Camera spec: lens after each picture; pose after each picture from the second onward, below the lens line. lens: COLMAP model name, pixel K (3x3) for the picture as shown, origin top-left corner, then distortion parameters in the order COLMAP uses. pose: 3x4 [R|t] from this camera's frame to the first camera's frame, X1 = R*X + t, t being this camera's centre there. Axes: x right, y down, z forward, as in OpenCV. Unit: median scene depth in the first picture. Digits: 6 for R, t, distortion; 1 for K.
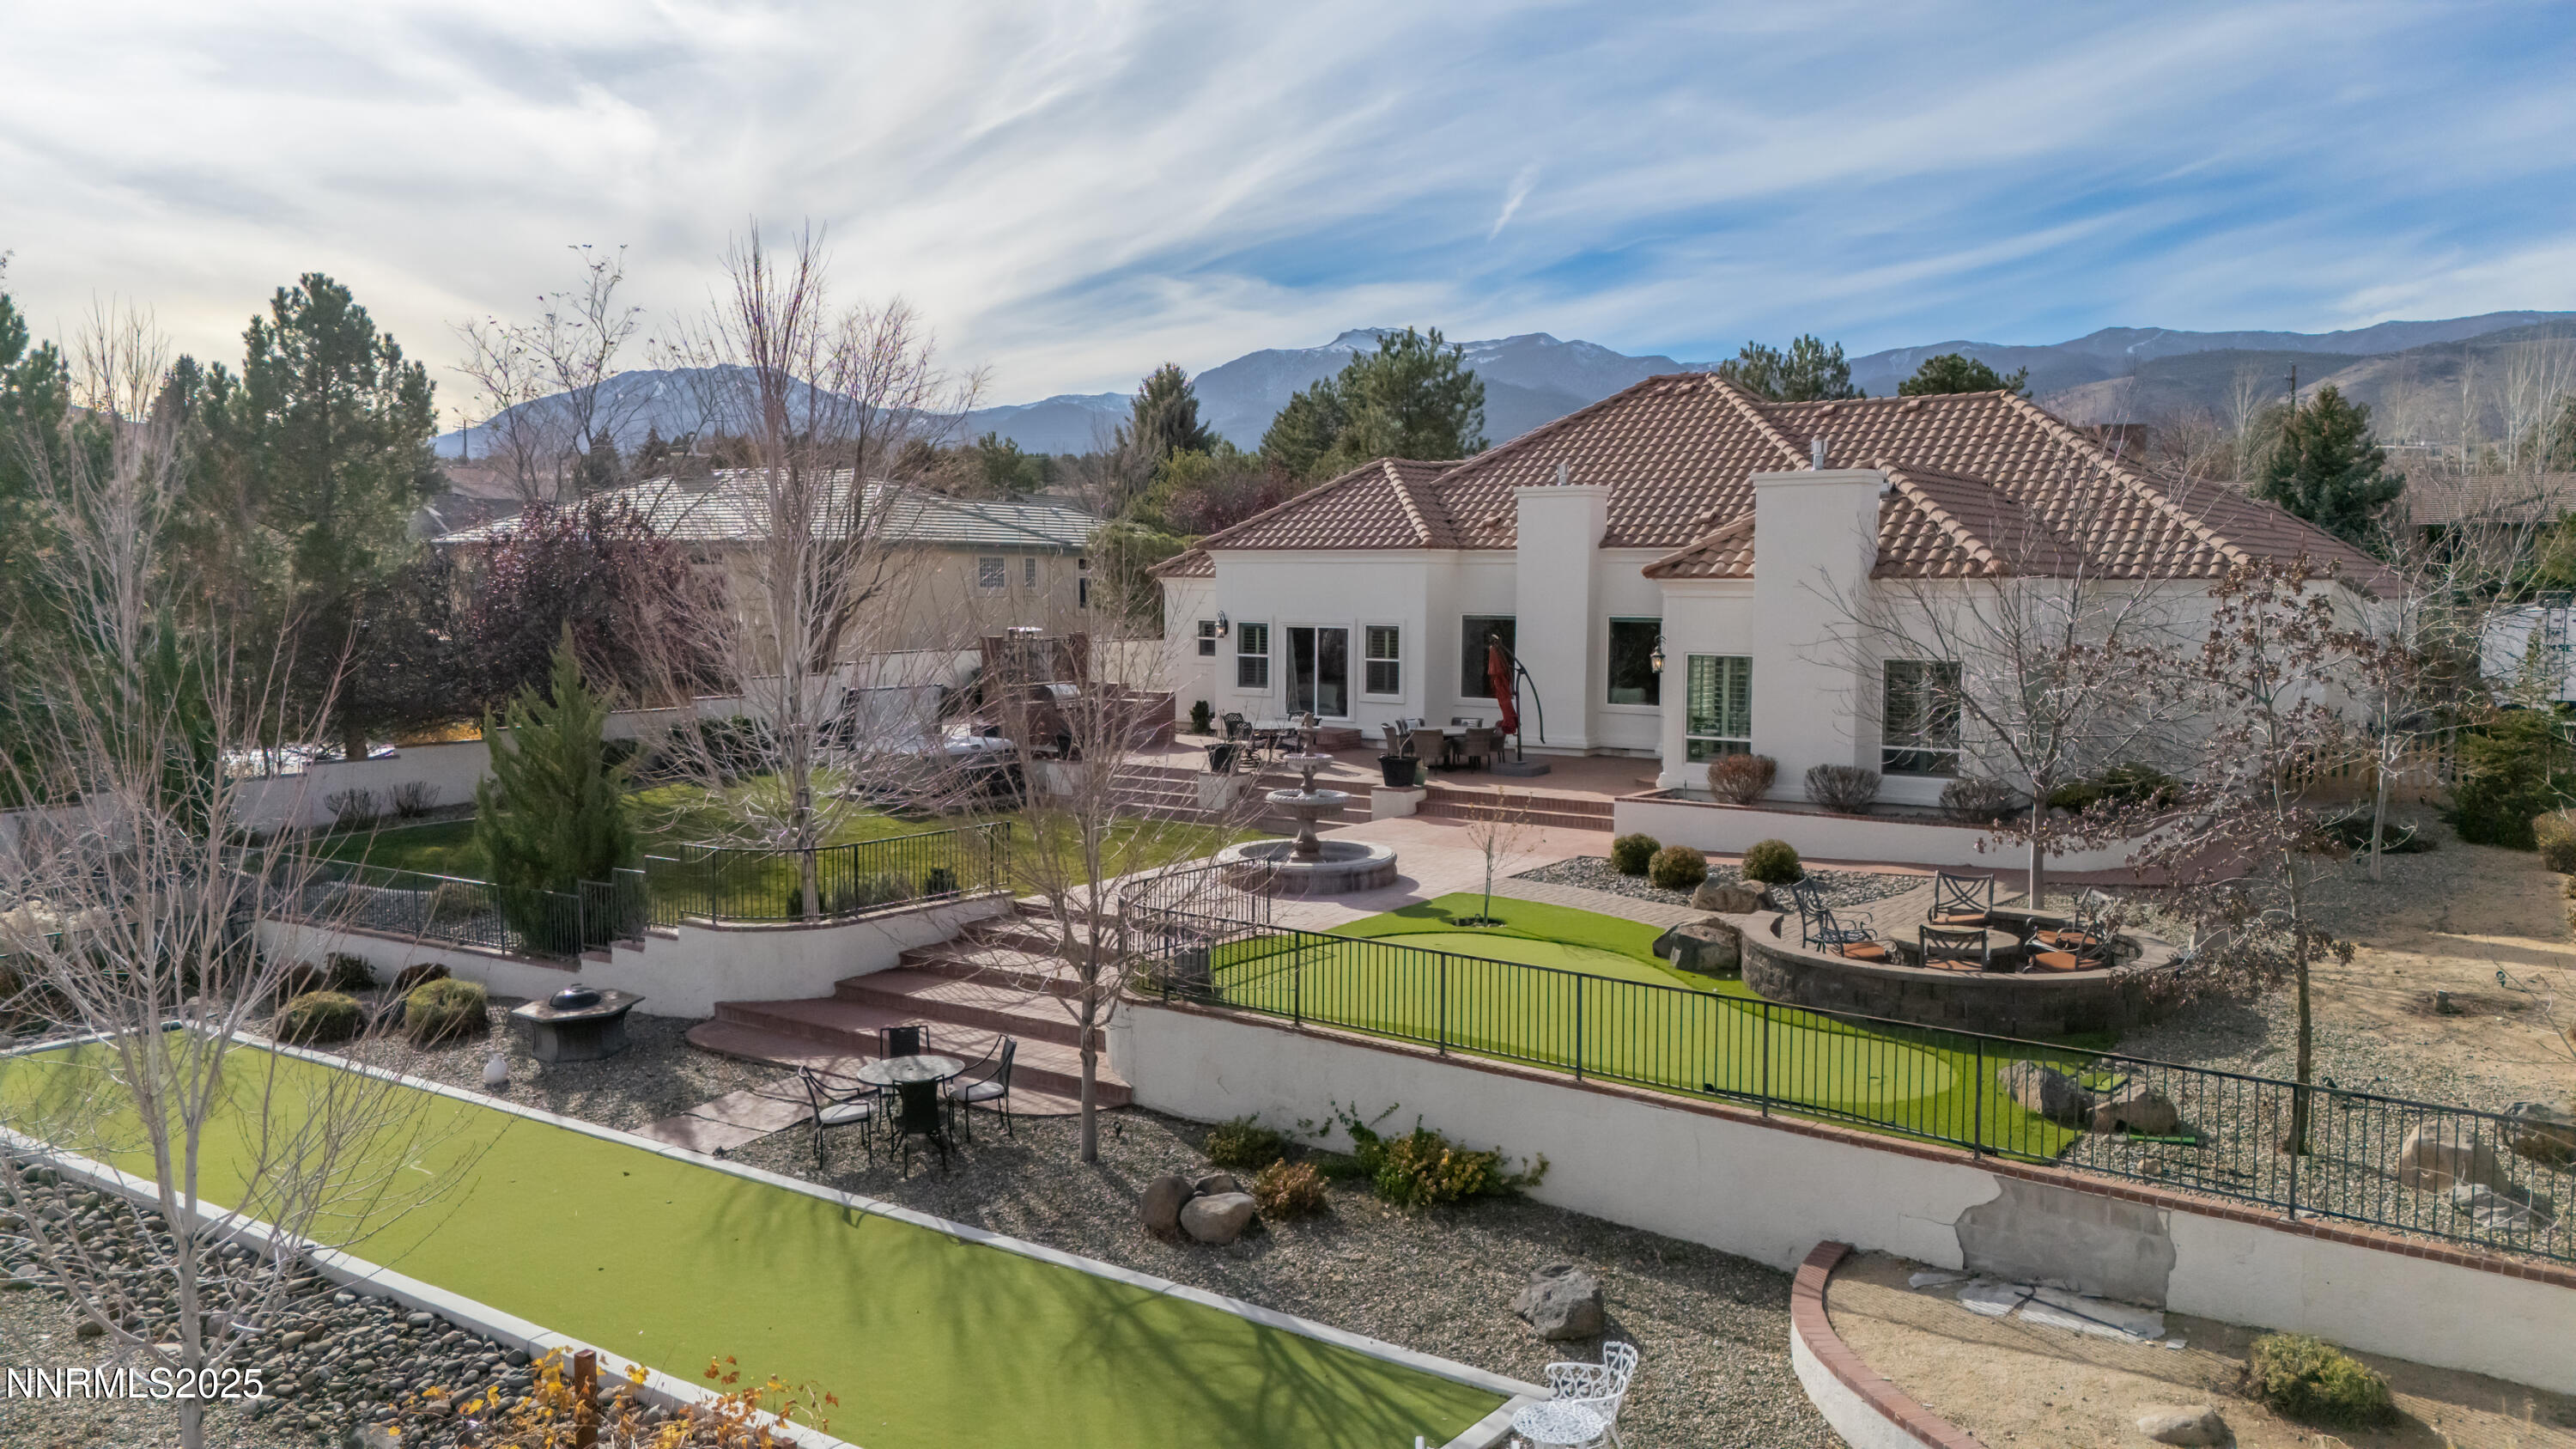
lens RADIAL K [[1915.7, 0, 1289.7], [0, 1915.7, 719.9], [0, 0, 1]] dist [0.060150, -0.031099]
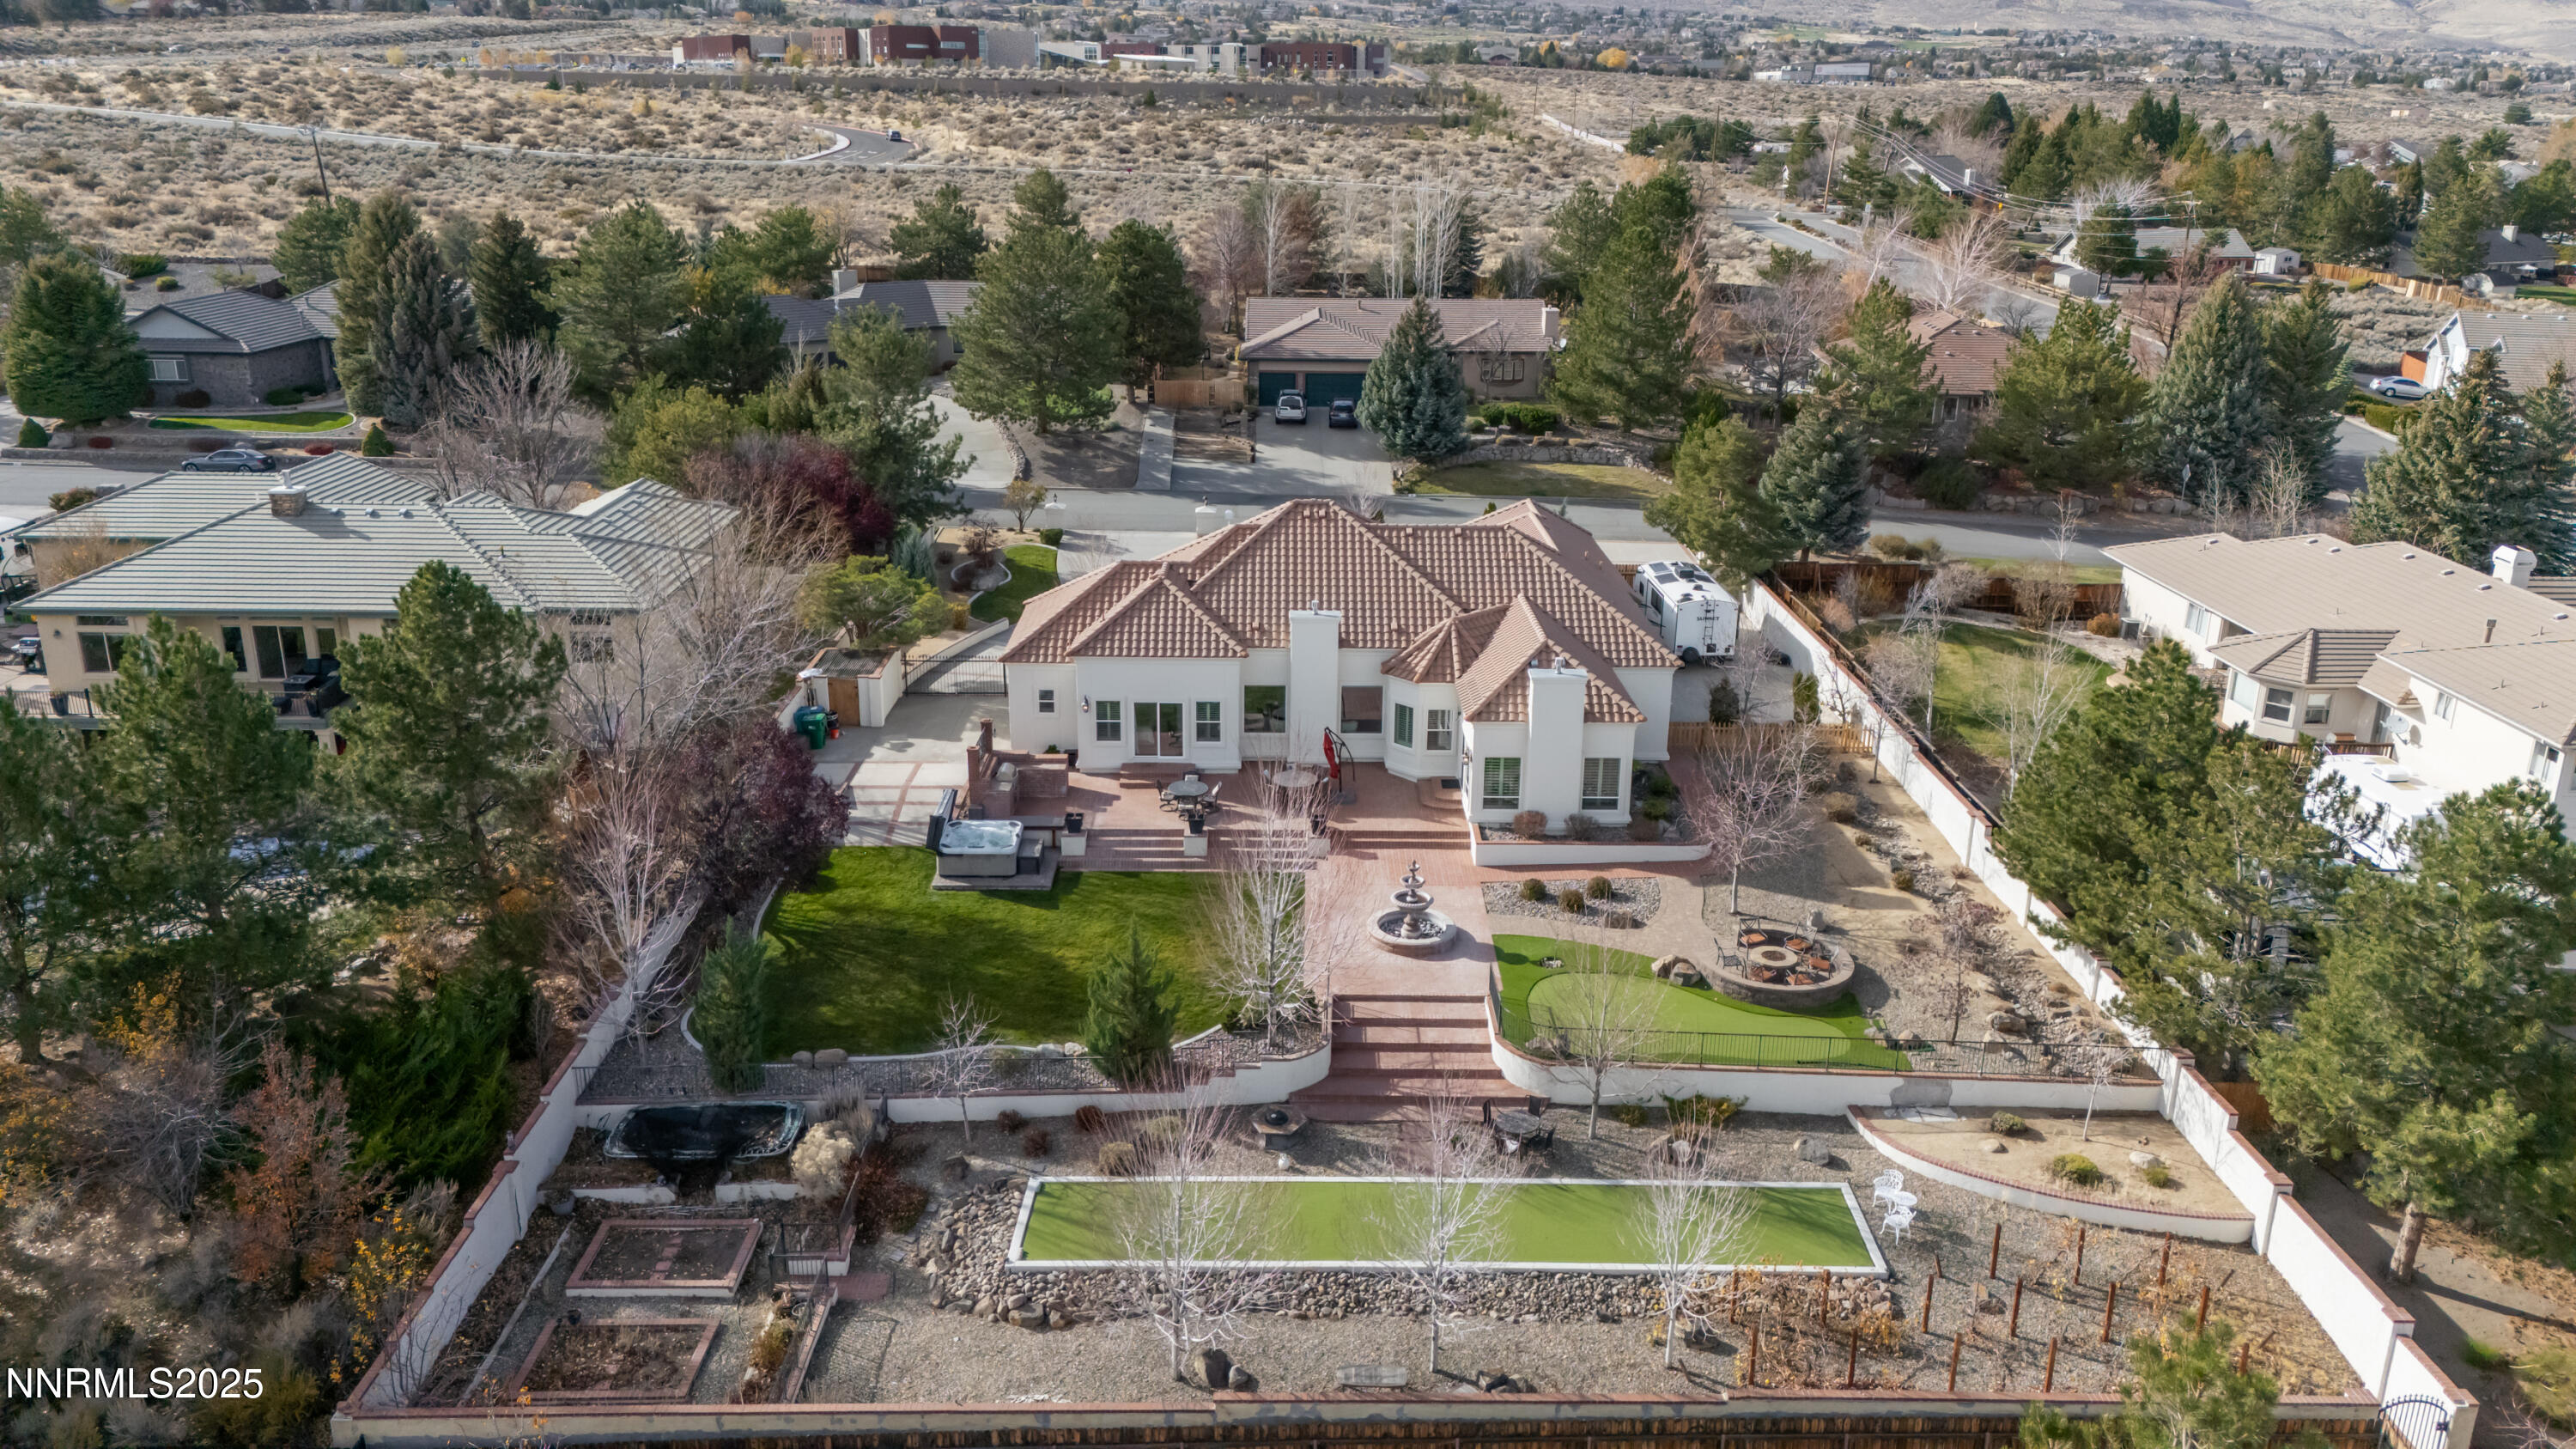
lens RADIAL K [[1915.7, 0, 1277.5], [0, 1915.7, 717.1], [0, 0, 1]] dist [0.060150, -0.031099]
pose [[0.812288, -0.179696, 0.554885, -0.806249], [0.036805, 0.965253, 0.258713, -0.454472], [-0.582094, -0.189727, 0.790677, -0.319063]]
